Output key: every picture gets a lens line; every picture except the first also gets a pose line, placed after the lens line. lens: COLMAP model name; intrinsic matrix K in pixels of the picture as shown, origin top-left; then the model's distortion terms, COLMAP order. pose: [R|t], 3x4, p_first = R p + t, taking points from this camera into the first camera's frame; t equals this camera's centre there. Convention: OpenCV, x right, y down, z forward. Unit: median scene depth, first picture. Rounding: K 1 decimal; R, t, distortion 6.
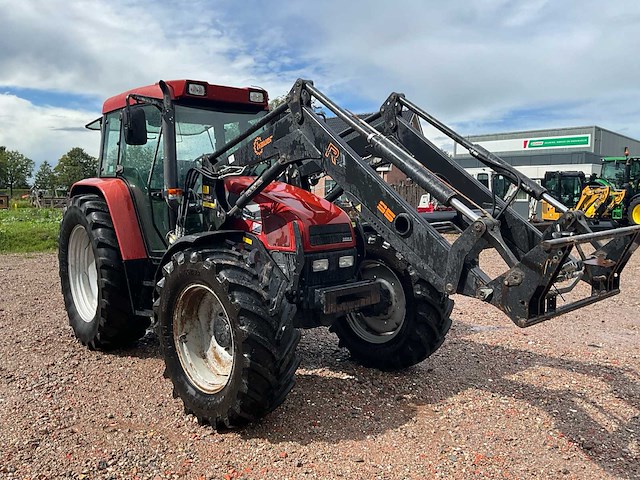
lens RADIAL K [[536.1, 0, 322.0], [0, 536.1, 238.0], [0, 0, 1]] dist [0.070185, -0.127214]
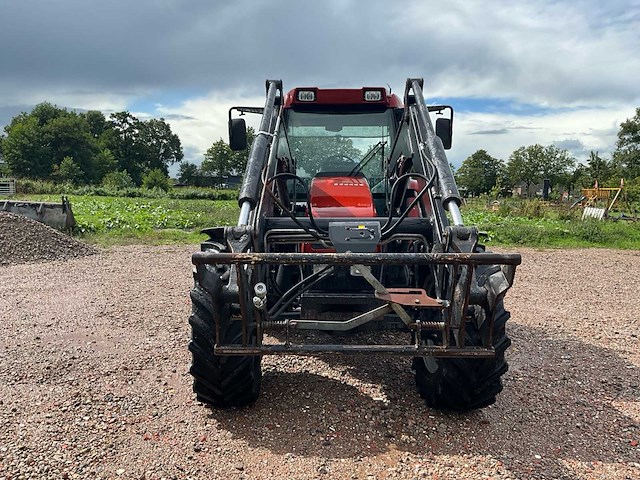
lens RADIAL K [[536.1, 0, 321.0], [0, 536.1, 237.7], [0, 0, 1]] dist [0.070185, -0.127214]
pose [[0.738954, 0.077520, -0.669281, 0.560690], [-0.078782, 0.996486, 0.028435, -0.029461], [0.669134, 0.031716, 0.742465, 0.254281]]
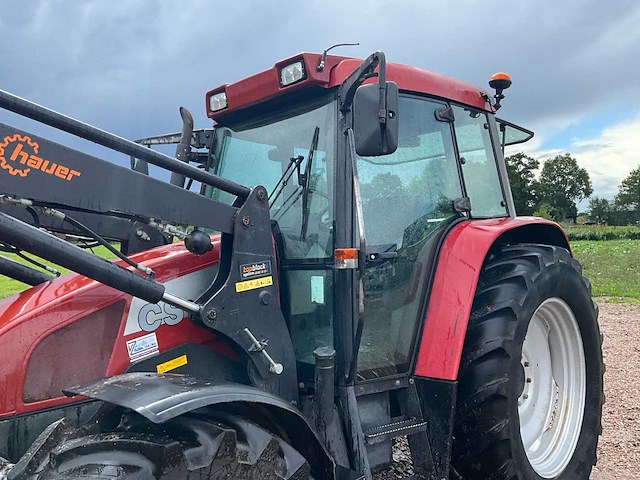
lens RADIAL K [[536.1, 0, 320.9], [0, 536.1, 233.9], [0, 0, 1]] dist [0.070185, -0.127214]
pose [[0.083691, -0.002346, -0.996489, 0.444855], [-0.045802, 0.998931, -0.006199, -0.128306], [0.995439, 0.046160, 0.083494, 1.188422]]
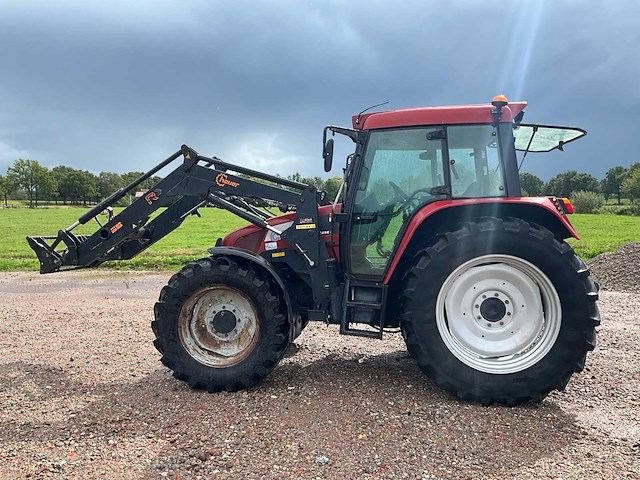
lens RADIAL K [[536.1, 0, 317.2], [0, 536.1, 239.8], [0, 0, 1]] dist [0.070185, -0.127214]
pose [[-0.764641, 0.036120, -0.643444, 0.697596], [-0.049758, 0.992139, 0.114824, -0.193813], [0.642533, 0.119816, -0.756832, 2.136342]]
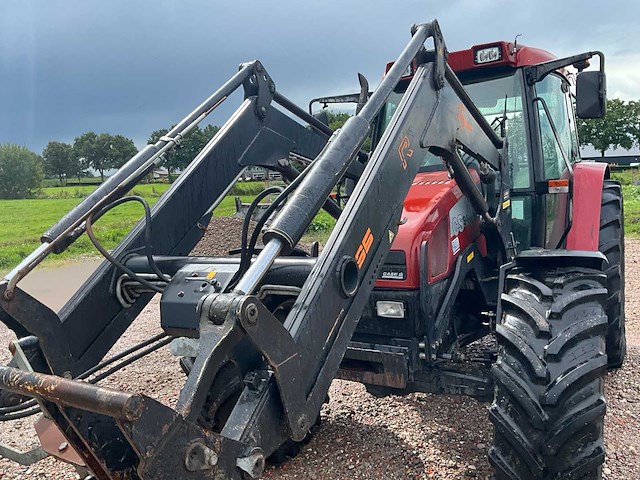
lens RADIAL K [[536.1, 0, 319.3], [0, 536.1, 236.9], [0, 0, 1]] dist [0.070185, -0.127214]
pose [[0.312662, 0.084395, -0.946108, 0.580925], [-0.031893, 0.996416, 0.078343, -0.084968], [0.949329, 0.005679, 0.314233, 0.661117]]
